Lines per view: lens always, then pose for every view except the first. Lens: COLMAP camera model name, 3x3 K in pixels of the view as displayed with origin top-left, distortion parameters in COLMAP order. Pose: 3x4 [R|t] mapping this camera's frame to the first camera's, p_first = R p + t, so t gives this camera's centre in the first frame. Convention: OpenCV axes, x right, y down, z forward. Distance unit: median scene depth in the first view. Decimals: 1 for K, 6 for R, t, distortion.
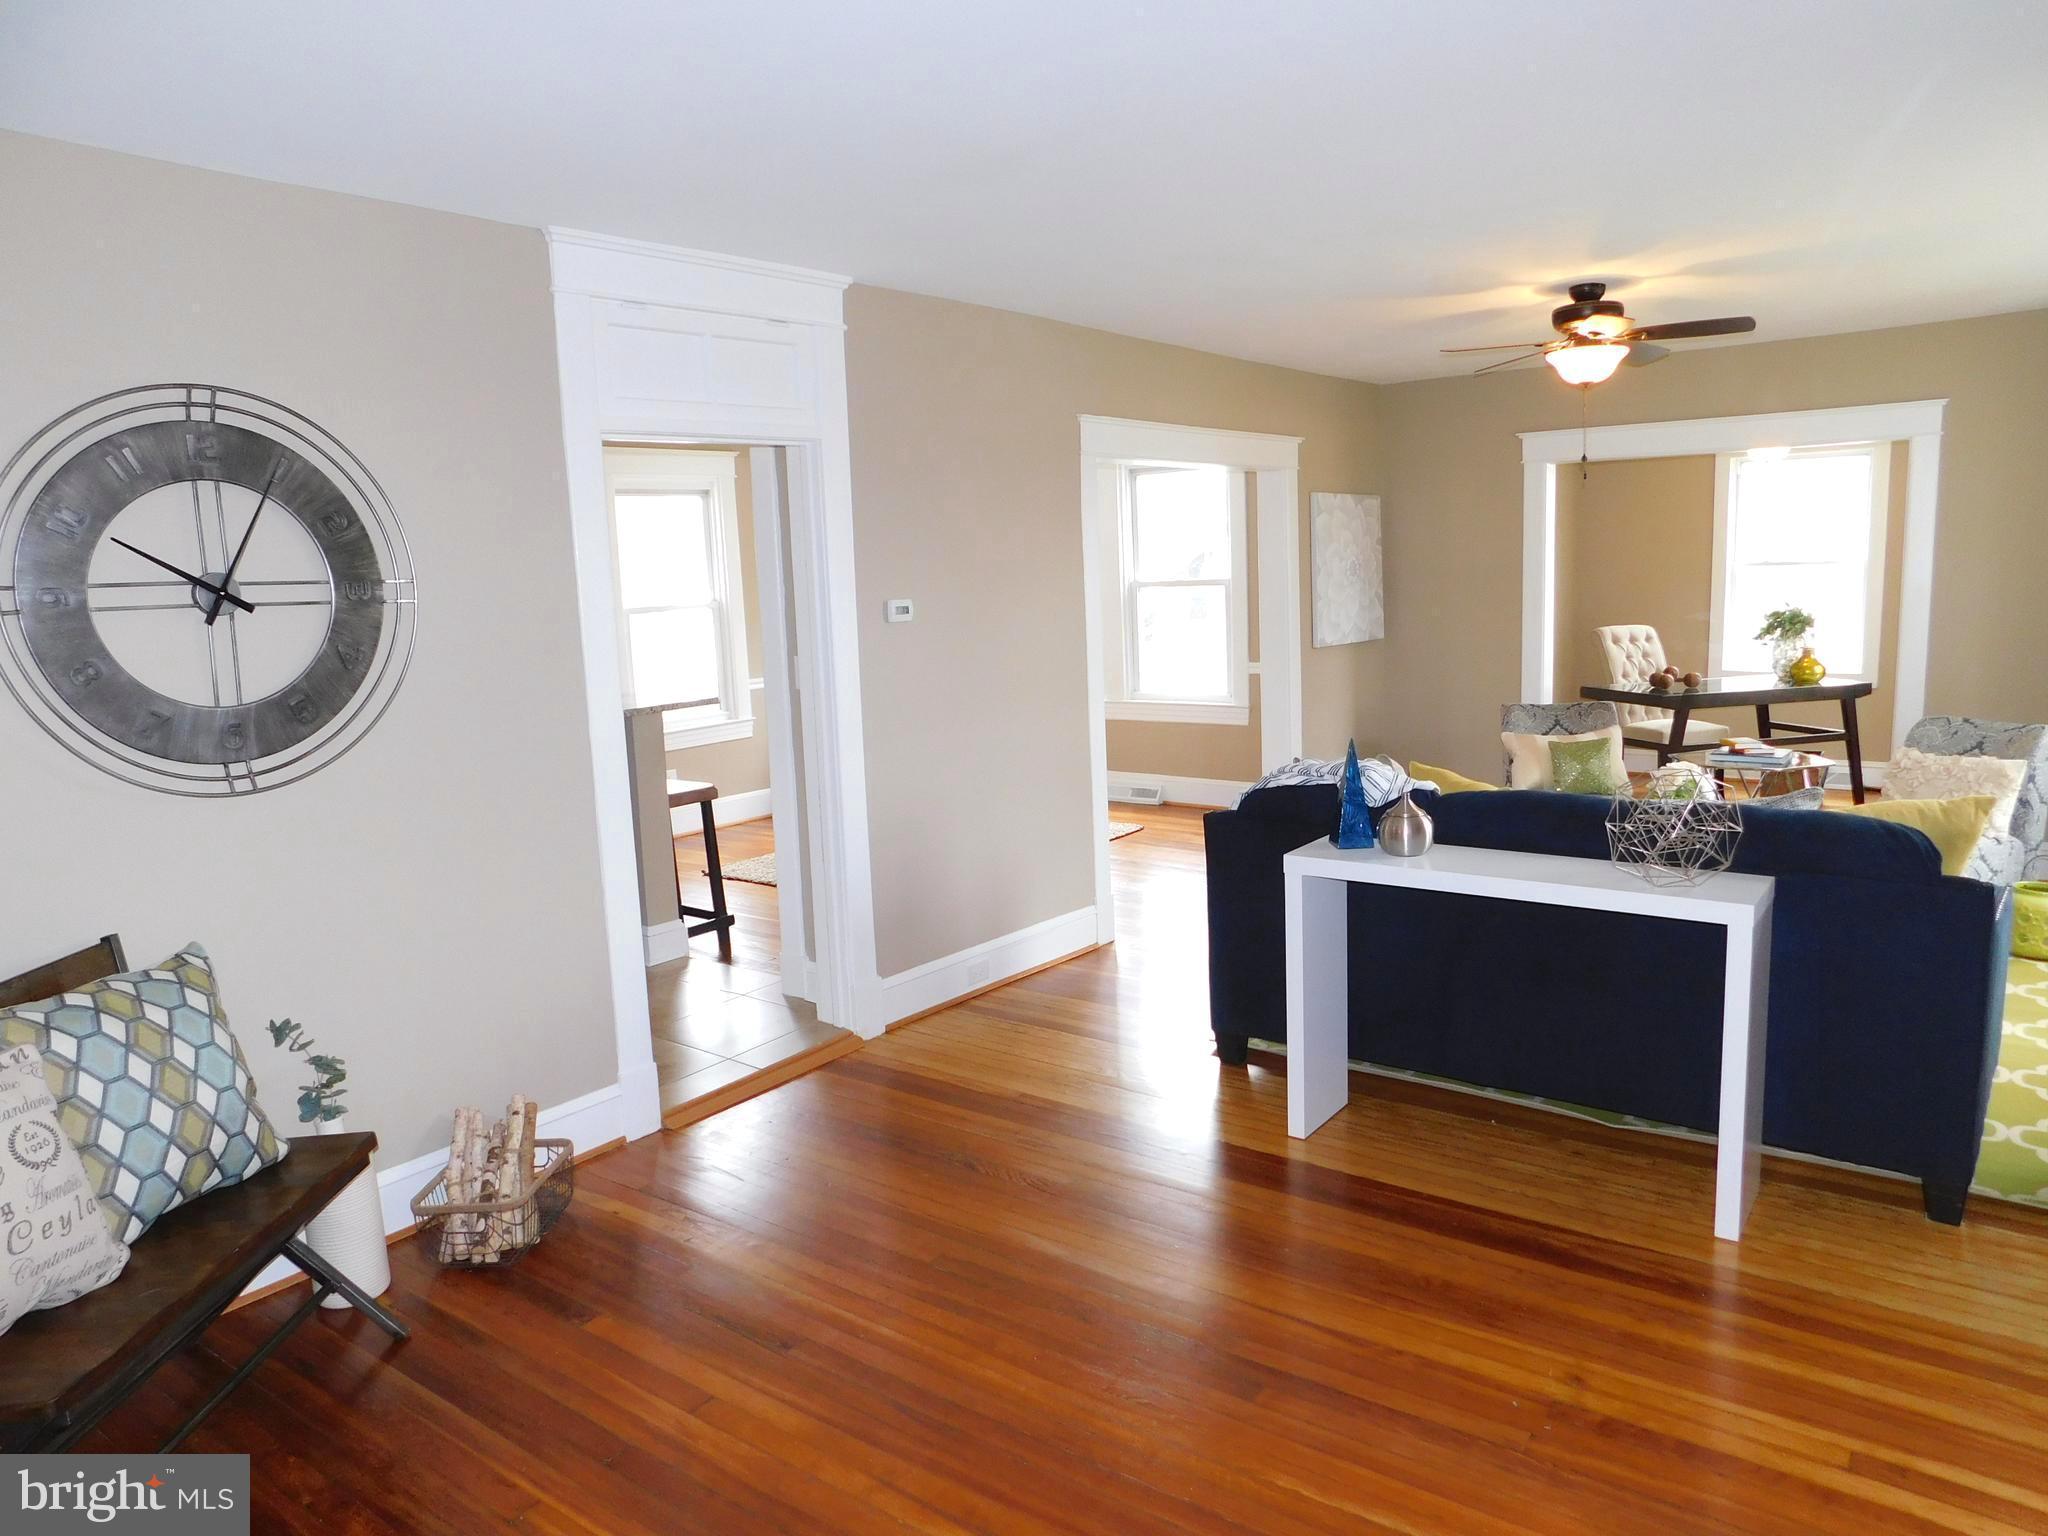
lens RADIAL K [[1382.4, 0, 1023.6], [0, 1382.4, 766.5], [0, 0, 1]] dist [-0.016502, 0.002385]
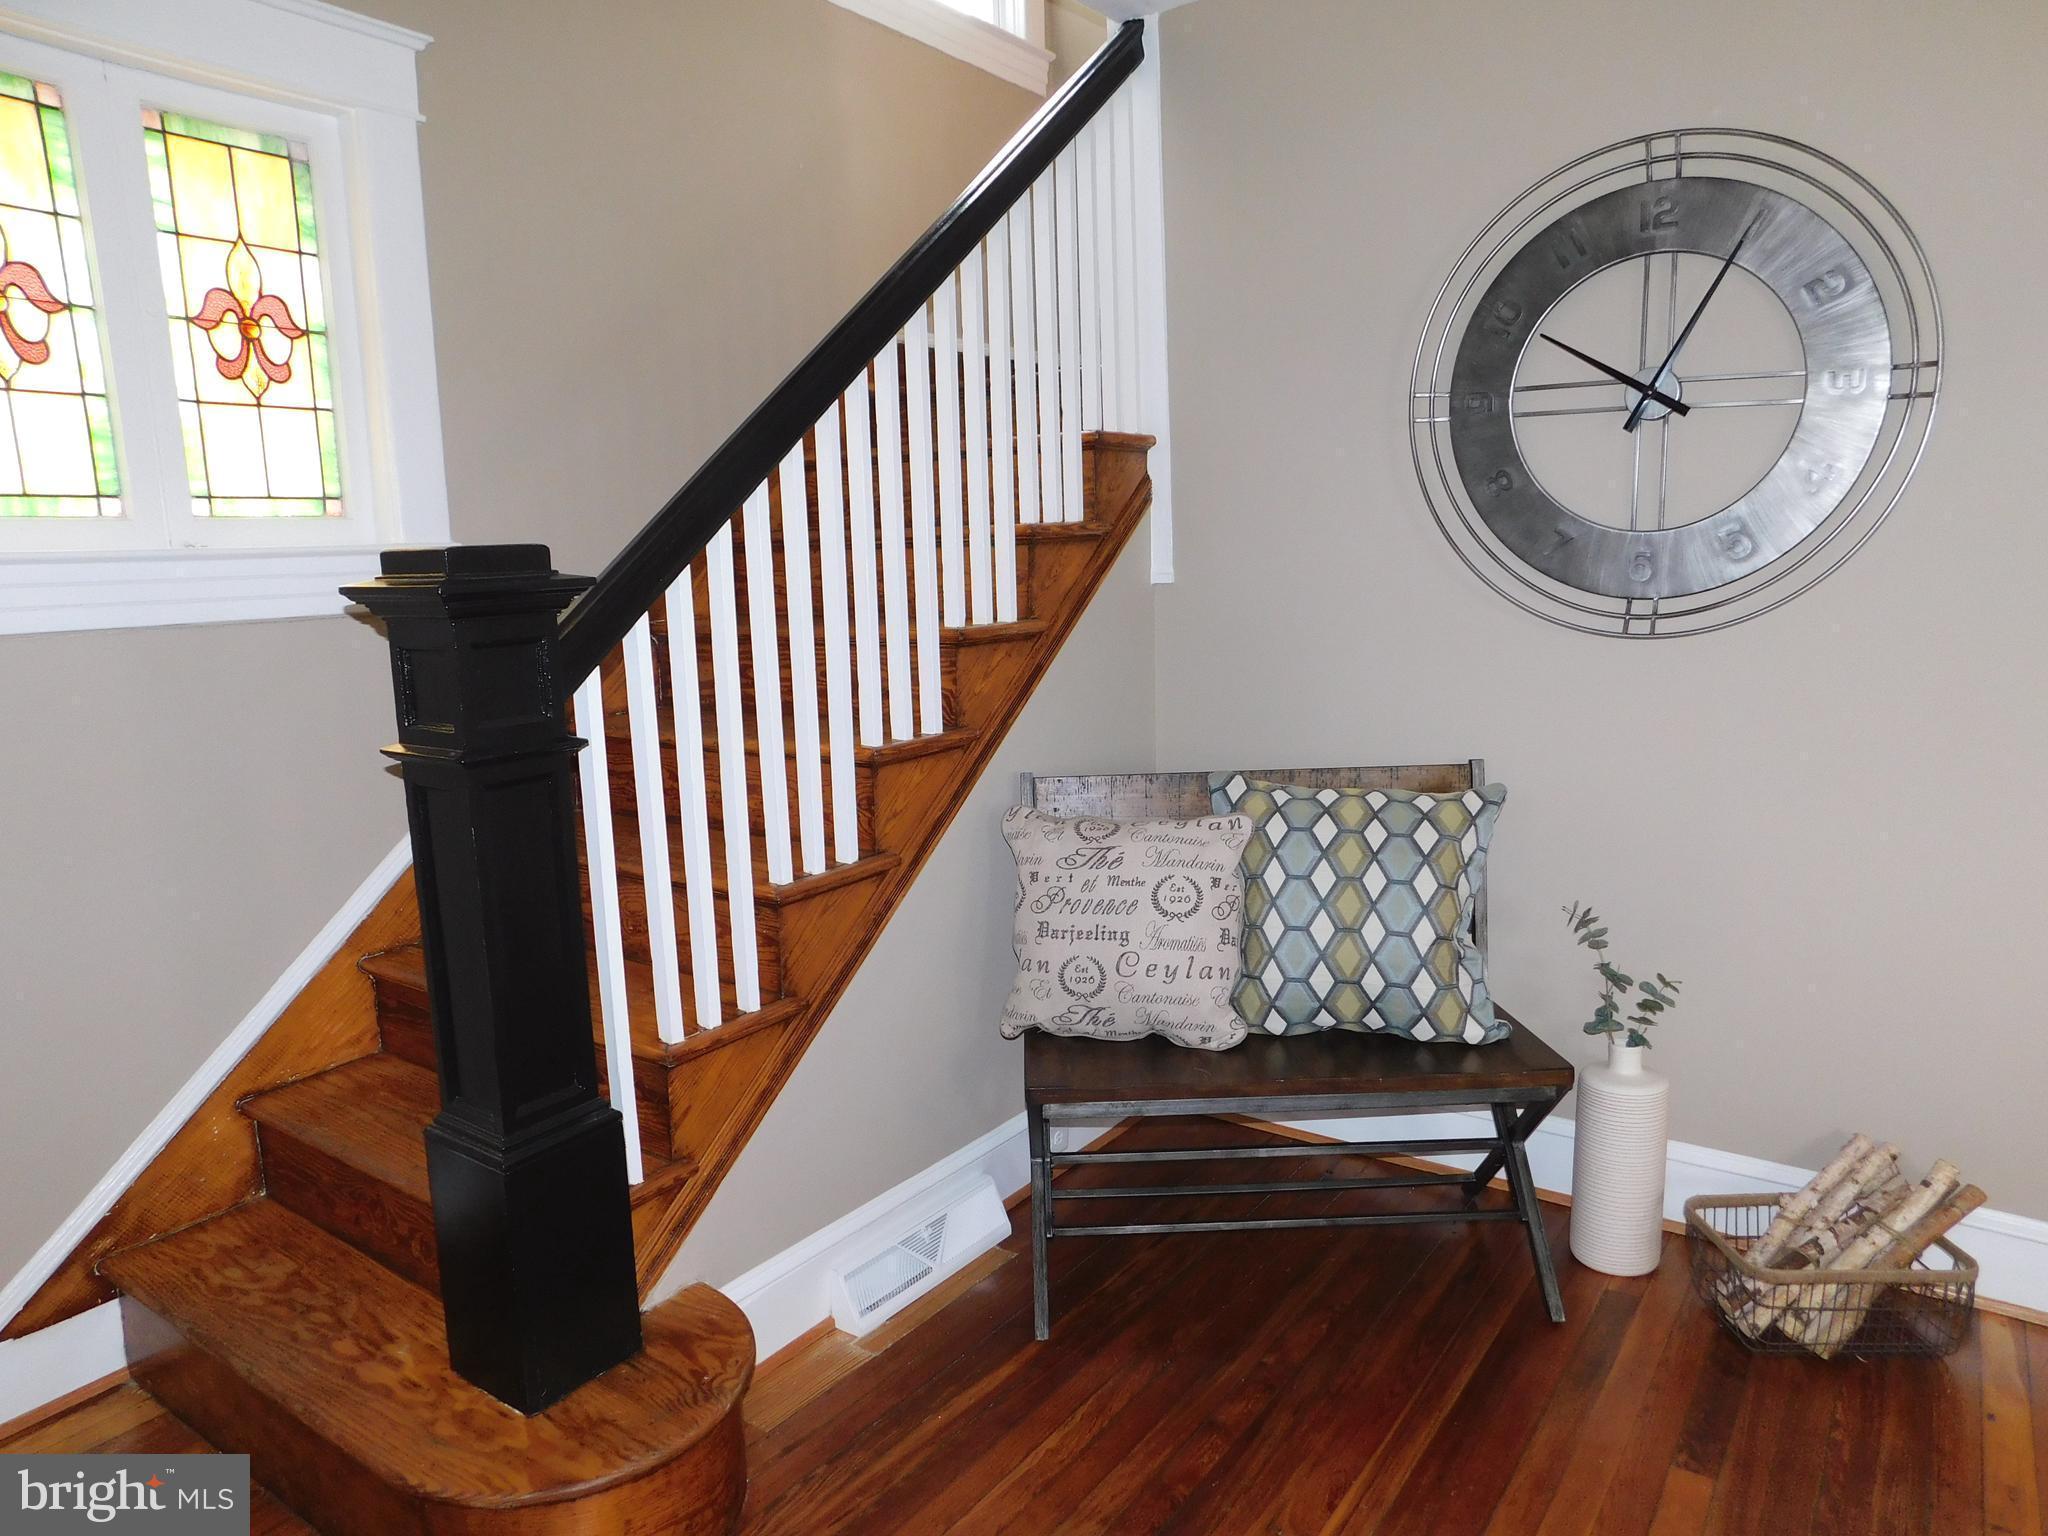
lens RADIAL K [[1382.4, 0, 1022.6], [0, 1382.4, 758.5], [0, 0, 1]] dist [-0.016502, 0.002385]
pose [[0.017743, 0.196949, -0.980253, 0.274773], [-0.116841, 0.974099, 0.193598, -0.028126], [0.992992, 0.111099, 0.040295, 0.633625]]
